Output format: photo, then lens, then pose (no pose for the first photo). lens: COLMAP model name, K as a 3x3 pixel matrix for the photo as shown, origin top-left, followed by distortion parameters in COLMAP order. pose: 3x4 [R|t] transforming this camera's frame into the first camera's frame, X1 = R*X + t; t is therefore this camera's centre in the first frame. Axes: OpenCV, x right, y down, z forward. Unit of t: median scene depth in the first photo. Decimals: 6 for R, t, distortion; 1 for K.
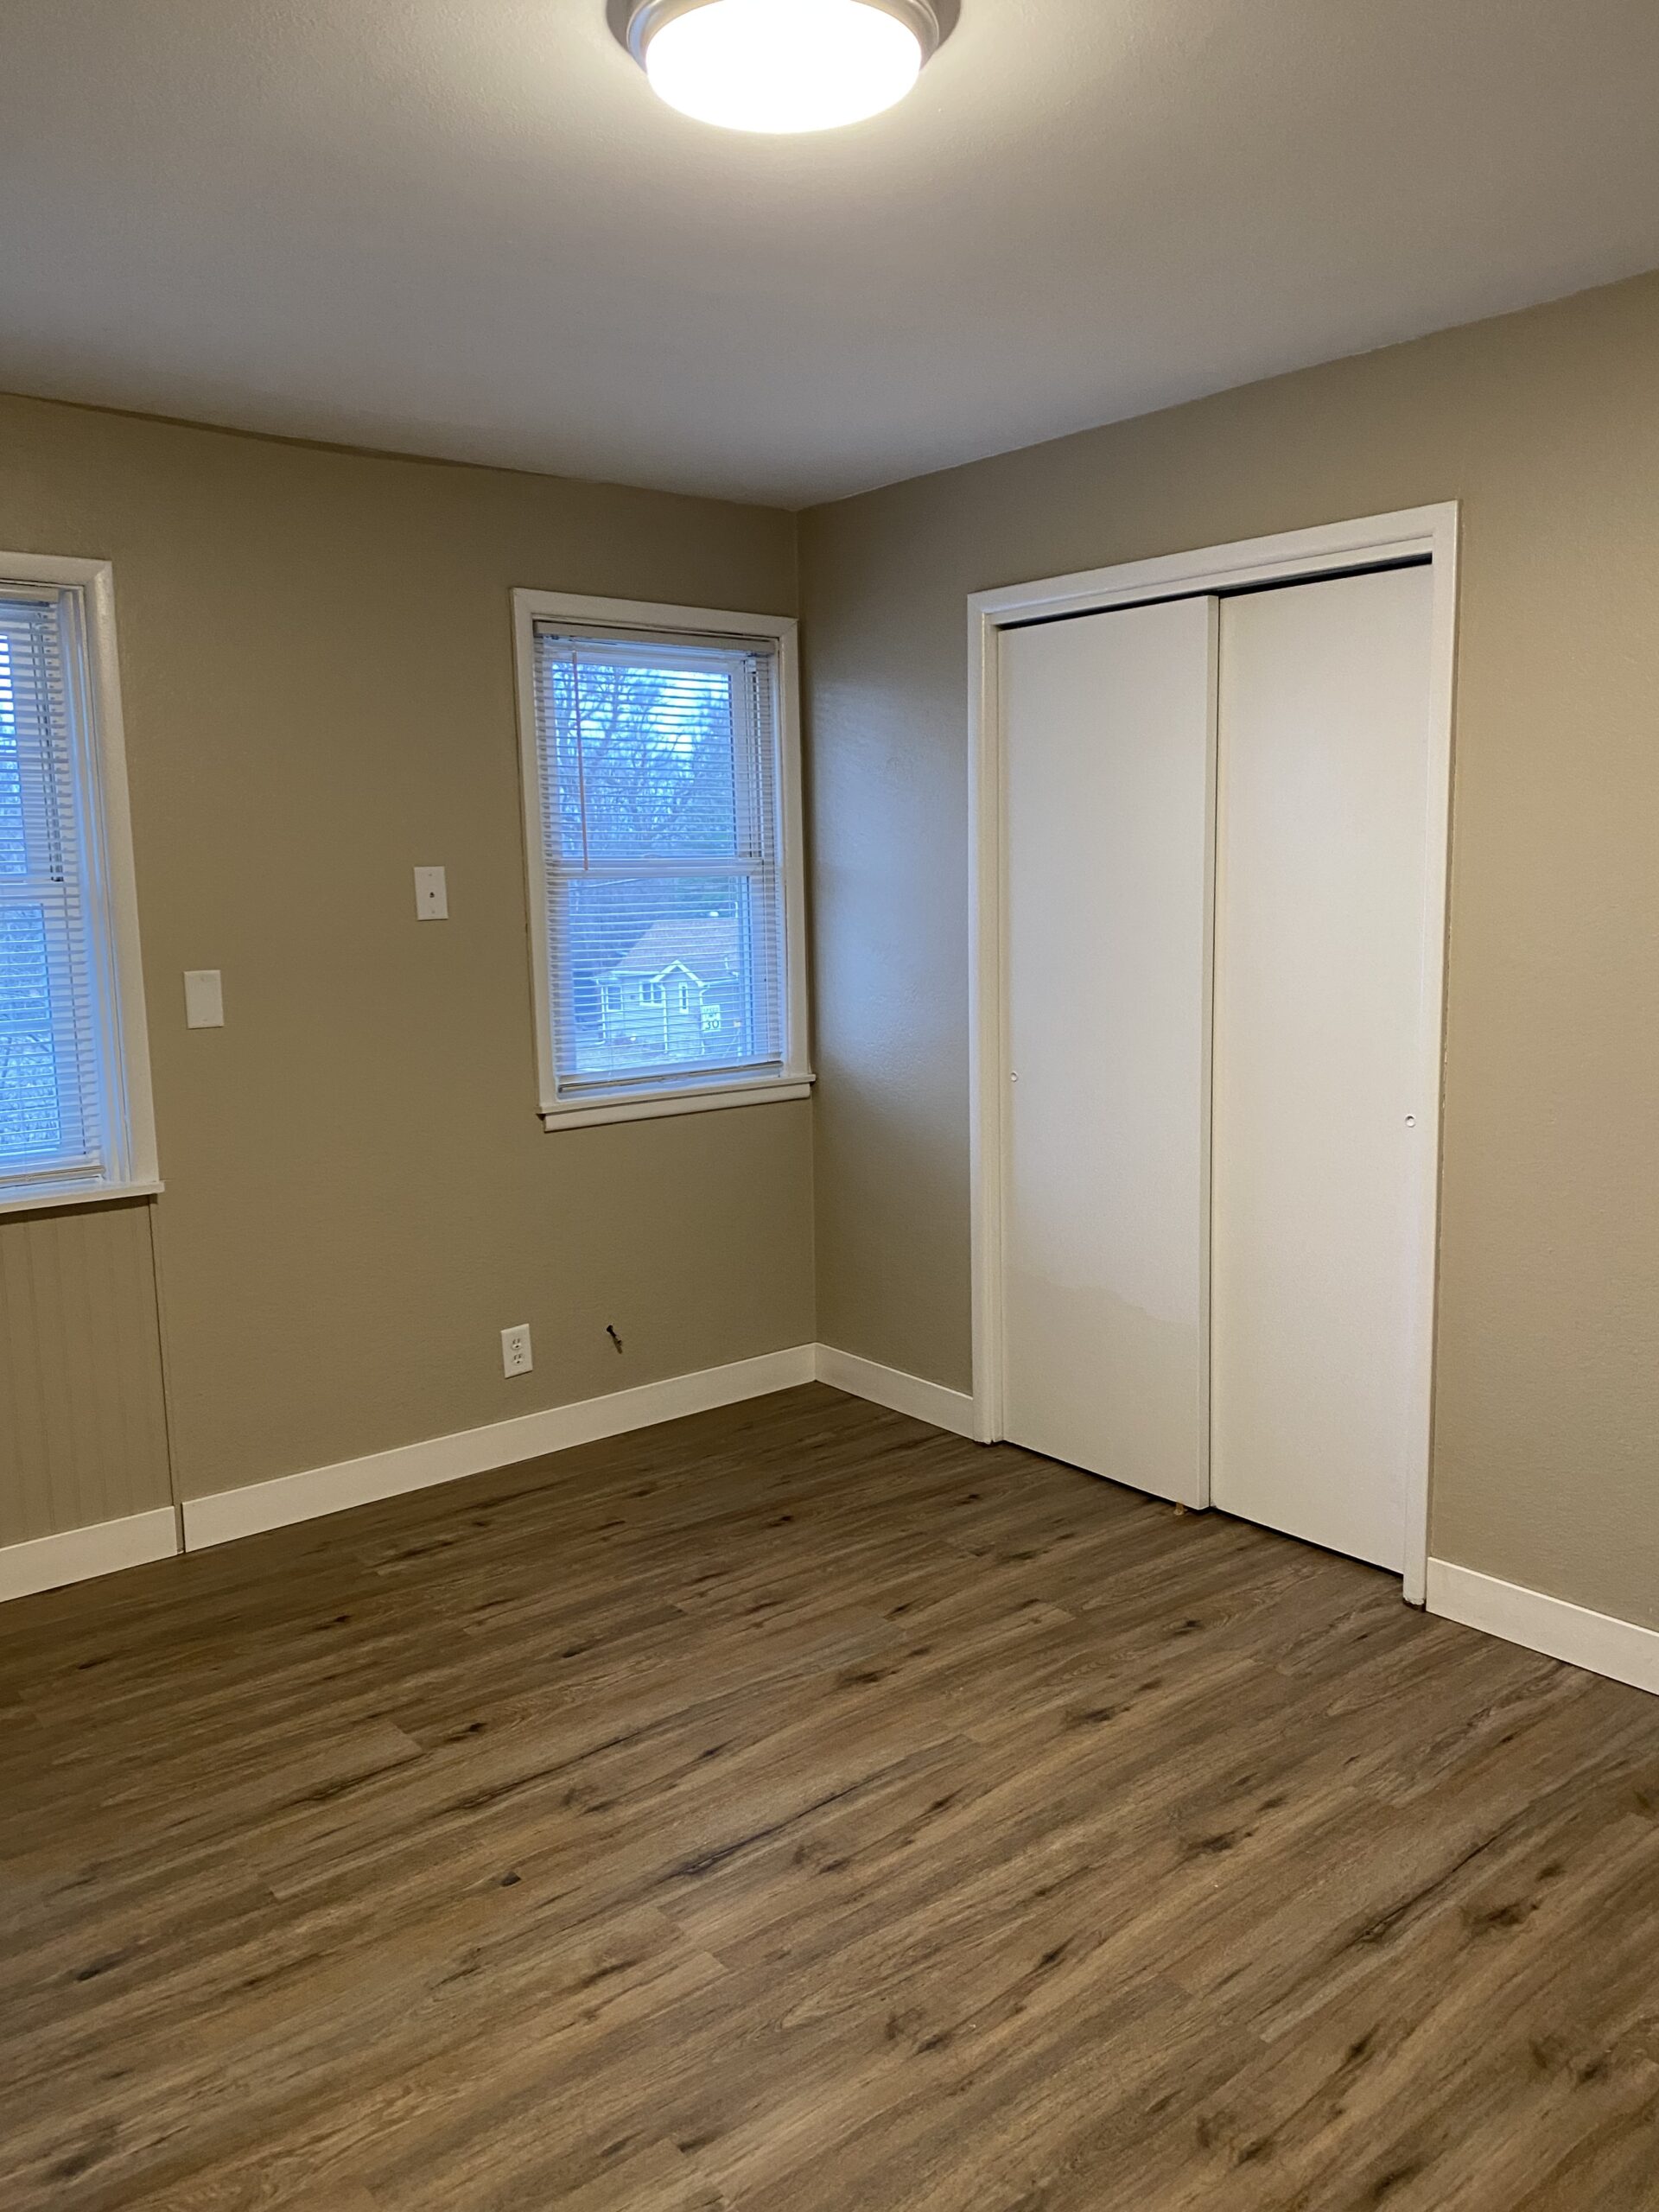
lens RADIAL K [[1675.4, 0, 834.6], [0, 1675.4, 1116.5], [0, 0, 1]] dist [0.057931, -0.045255]
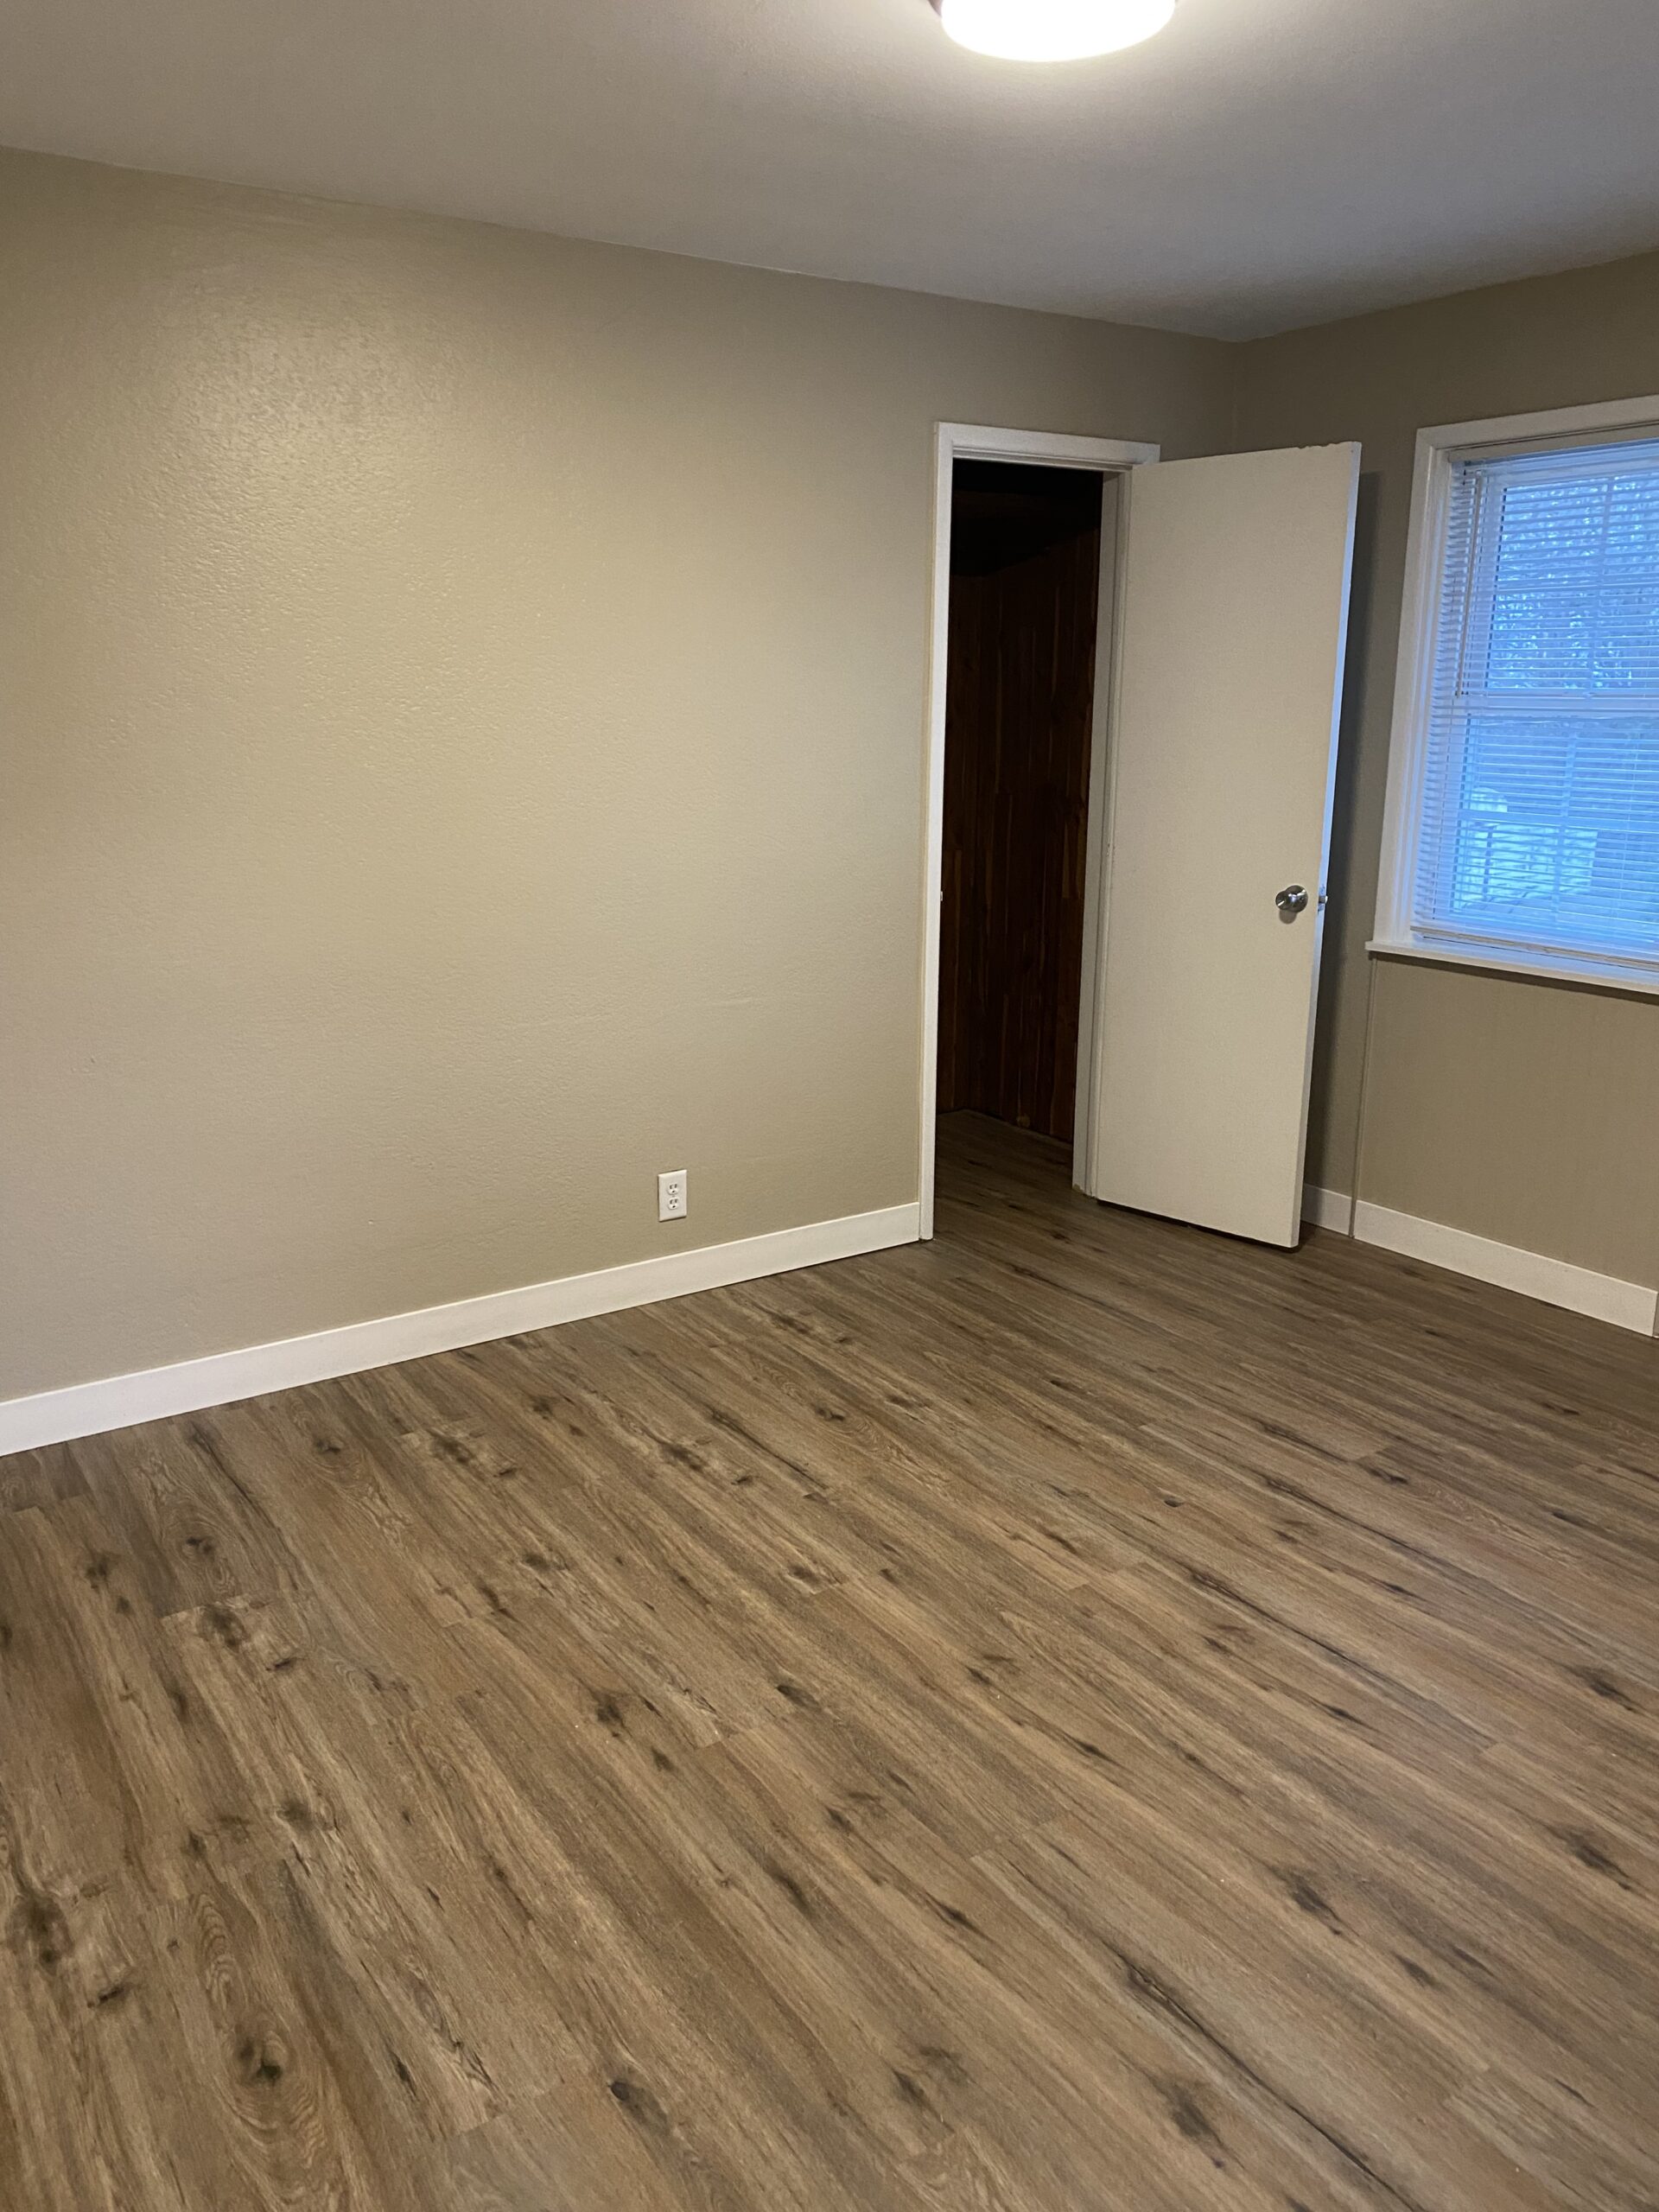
lens RADIAL K [[1675.4, 0, 824.3], [0, 1675.4, 1105.7], [0, 0, 1]] dist [0.057931, -0.045255]
pose [[-0.104220, 0.251985, -0.962103, 0.956142], [-0.147623, 0.952736, 0.265523, -0.127964], [0.983537, 0.169701, -0.062095, 0.754088]]
